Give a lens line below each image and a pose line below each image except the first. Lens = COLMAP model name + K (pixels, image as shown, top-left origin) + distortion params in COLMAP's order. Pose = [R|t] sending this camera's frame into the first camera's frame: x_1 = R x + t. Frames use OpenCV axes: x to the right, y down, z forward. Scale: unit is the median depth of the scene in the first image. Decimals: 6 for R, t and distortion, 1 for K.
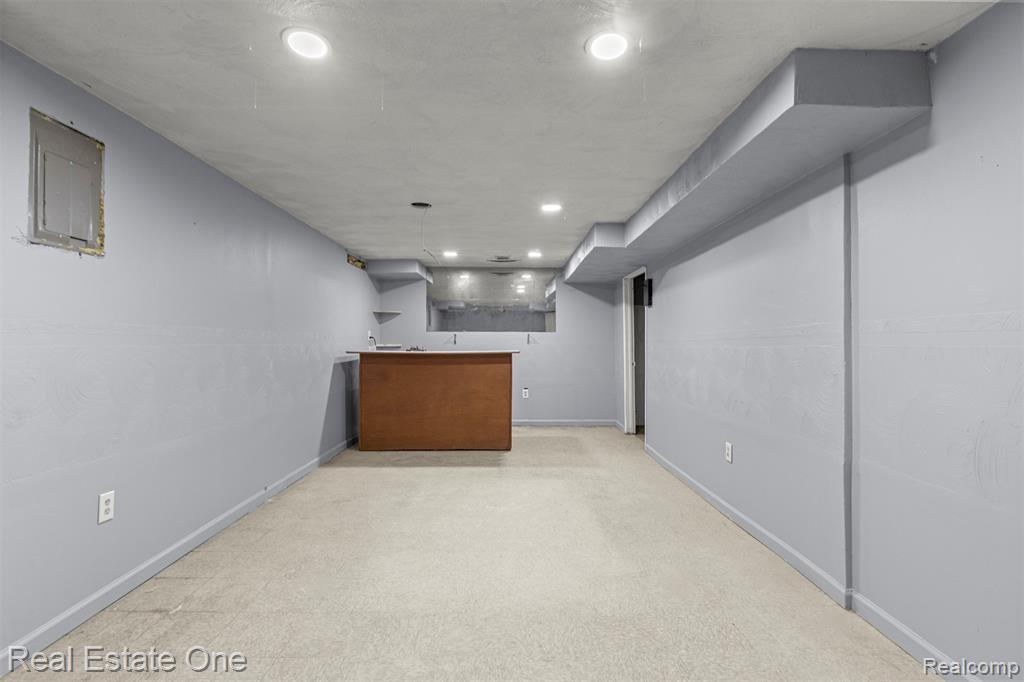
lens RADIAL K [[491.0, 0, 512.0], [0, 491.0, 341.0], [0, 0, 1]] dist [-0.001212, -0.000896]
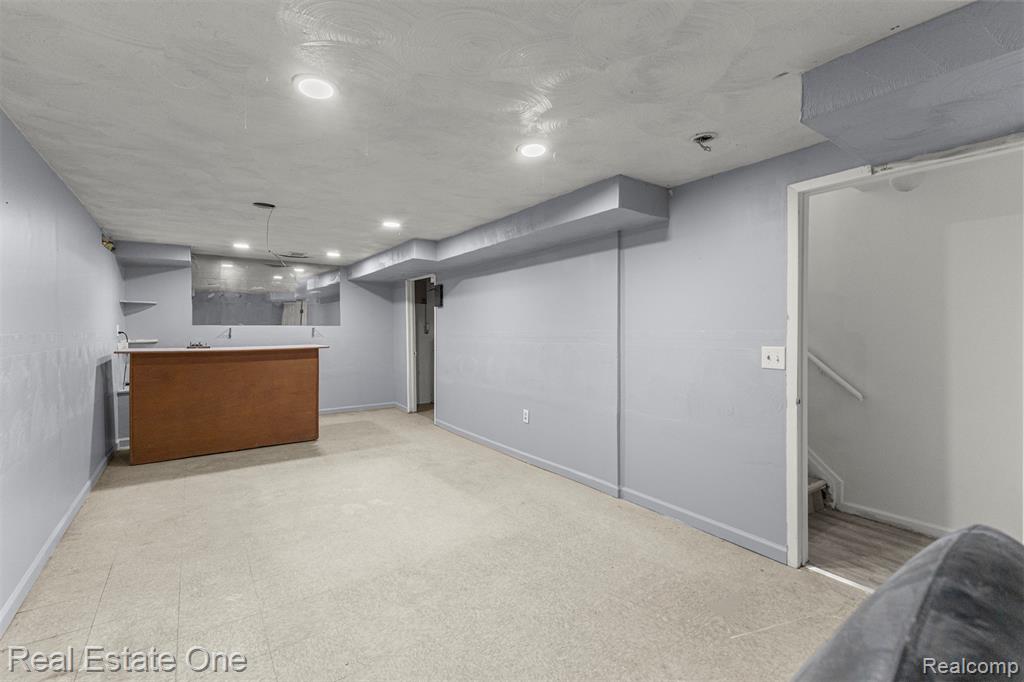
lens RADIAL K [[450.2, 0, 512.0], [0, 450.2, 341.0], [0, 0, 1]] dist [0.008539, -0.000383]
pose [[0.825578, -0.017470, 0.564018, -0.224844], [-0.000732, 0.999487, 0.032030, -0.024048], [-0.564288, -0.026856, 0.825141, -0.035071]]
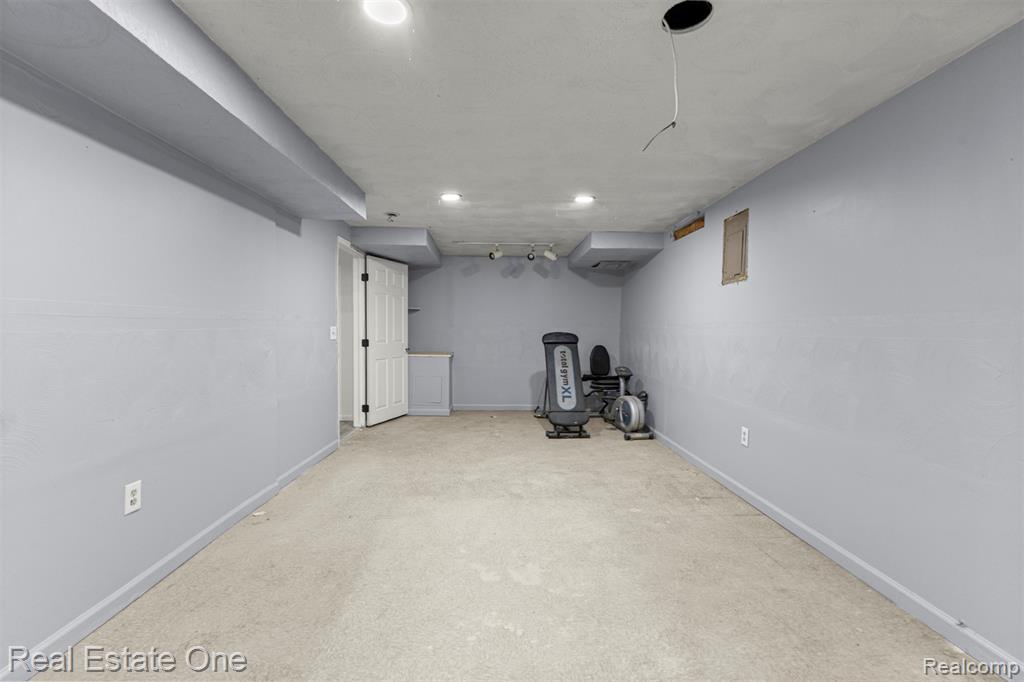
lens RADIAL K [[450.2, 0, 512.0], [0, 450.2, 341.0], [0, 0, 1]] dist [0.008539, -0.000383]
pose [[-0.999772, -0.013324, -0.016657, -0.021486], [-0.013649, 0.999716, 0.019542, 0.005372], [0.016392, 0.019765, -0.999670, 1.095222]]
